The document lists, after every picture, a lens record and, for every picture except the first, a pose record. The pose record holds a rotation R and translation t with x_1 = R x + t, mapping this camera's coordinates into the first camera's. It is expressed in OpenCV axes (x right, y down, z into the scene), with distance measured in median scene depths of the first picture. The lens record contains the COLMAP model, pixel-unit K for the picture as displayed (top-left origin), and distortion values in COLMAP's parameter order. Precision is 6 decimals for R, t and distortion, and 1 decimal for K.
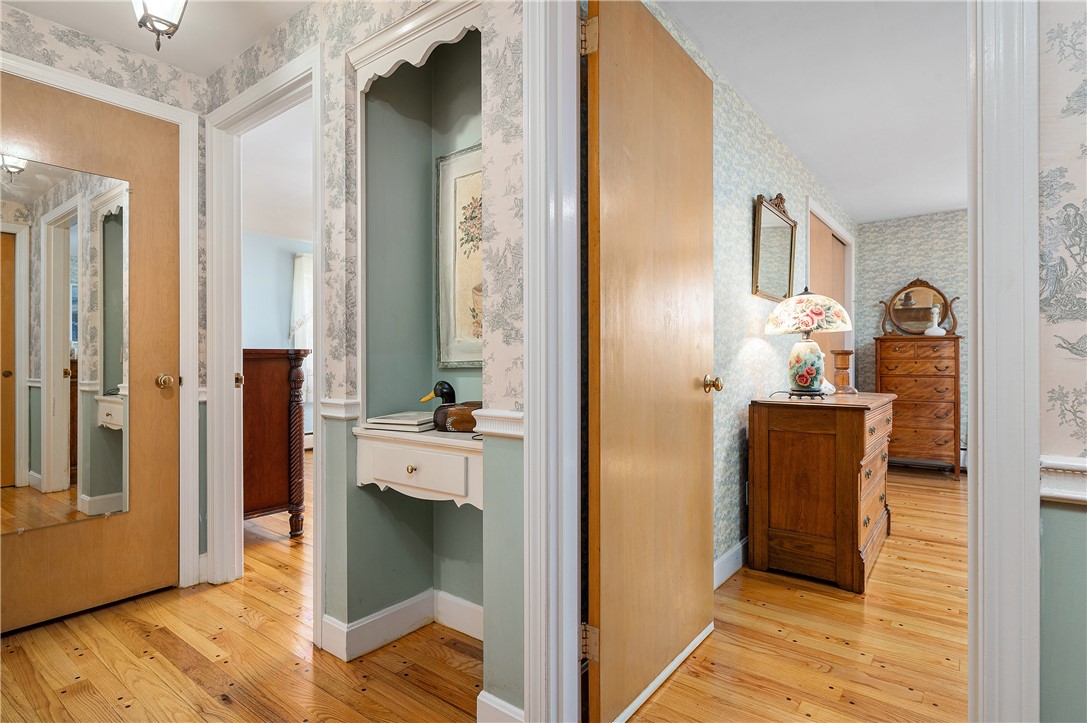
lens RADIAL K [[563.0, 0, 548.3], [0, 563.0, 359.7], [0, 0, 1]] dist [-0.002142, -0.000846]
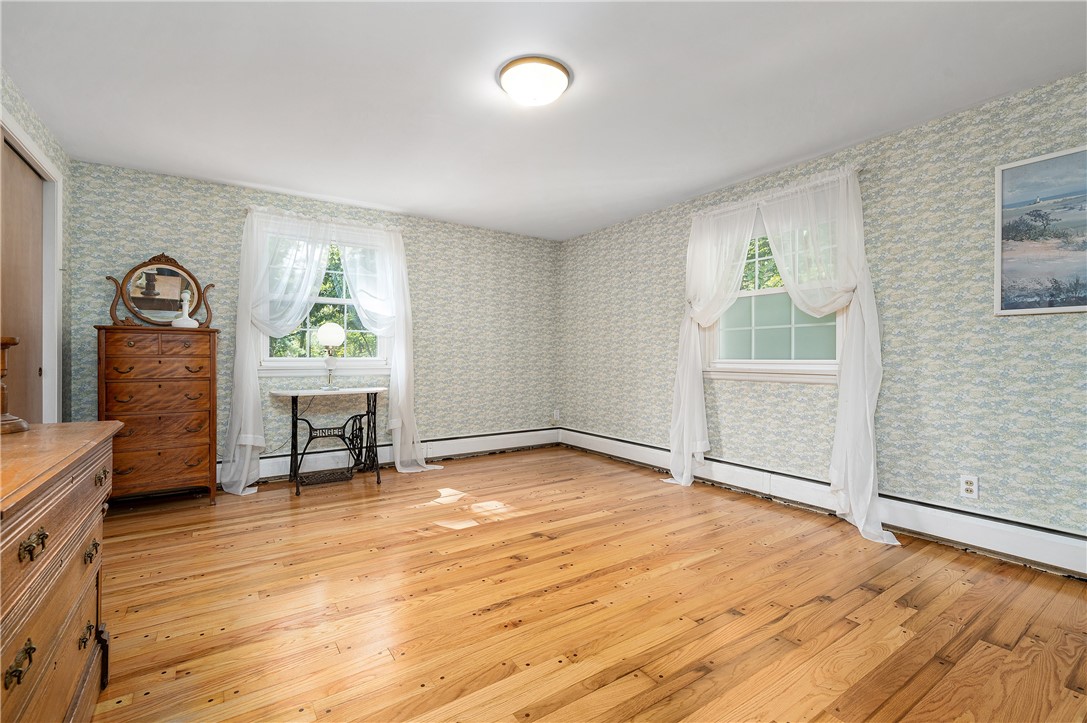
lens RADIAL K [[500.0, 0, 551.5], [0, 500.0, 357.7], [0, 0, 1]] dist [-0.000948, -0.000863]
pose [[0.323438, -0.000899, 0.946249, 0.177885], [0.000520, 1.000000, 0.000772, -0.000845], [-0.946249, 0.000243, 0.323439, 0.269132]]
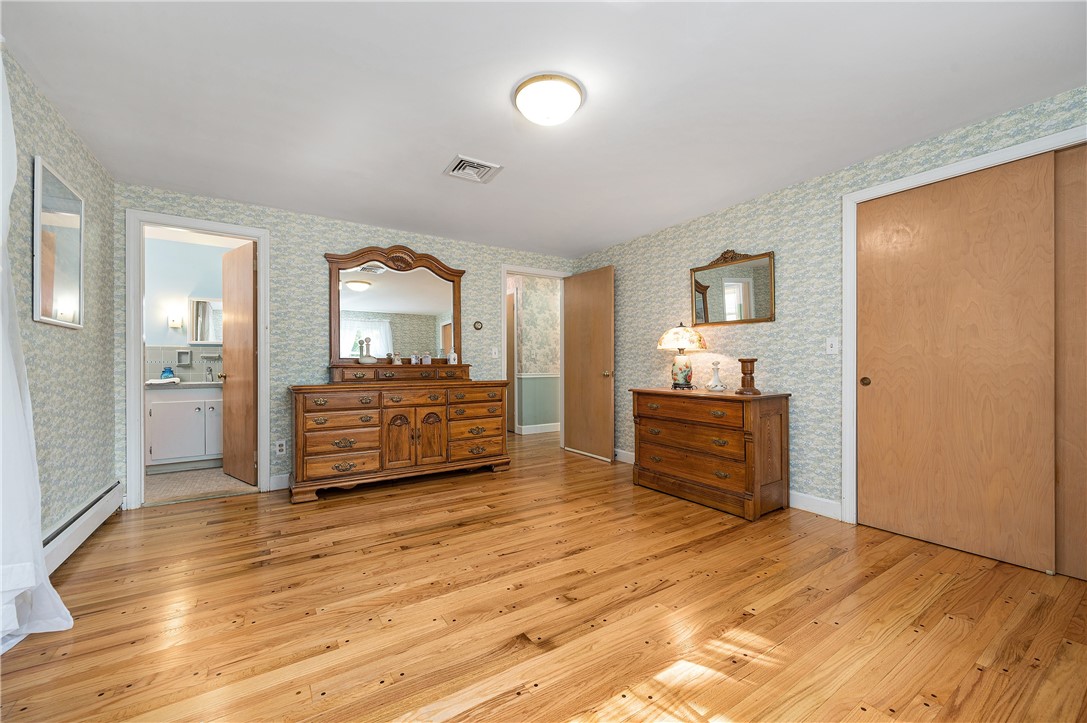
lens RADIAL K [[434.3, 0, 546.7], [0, 434.3, 363.0], [0, 0, 1]] dist [-0.000573, 0.000024]
pose [[-0.348138, -0.002643, -0.937440, 0.939627], [0.000650, 0.999995, -0.003060, -0.002850], [0.937443, -0.001674, -0.348135, 0.554428]]
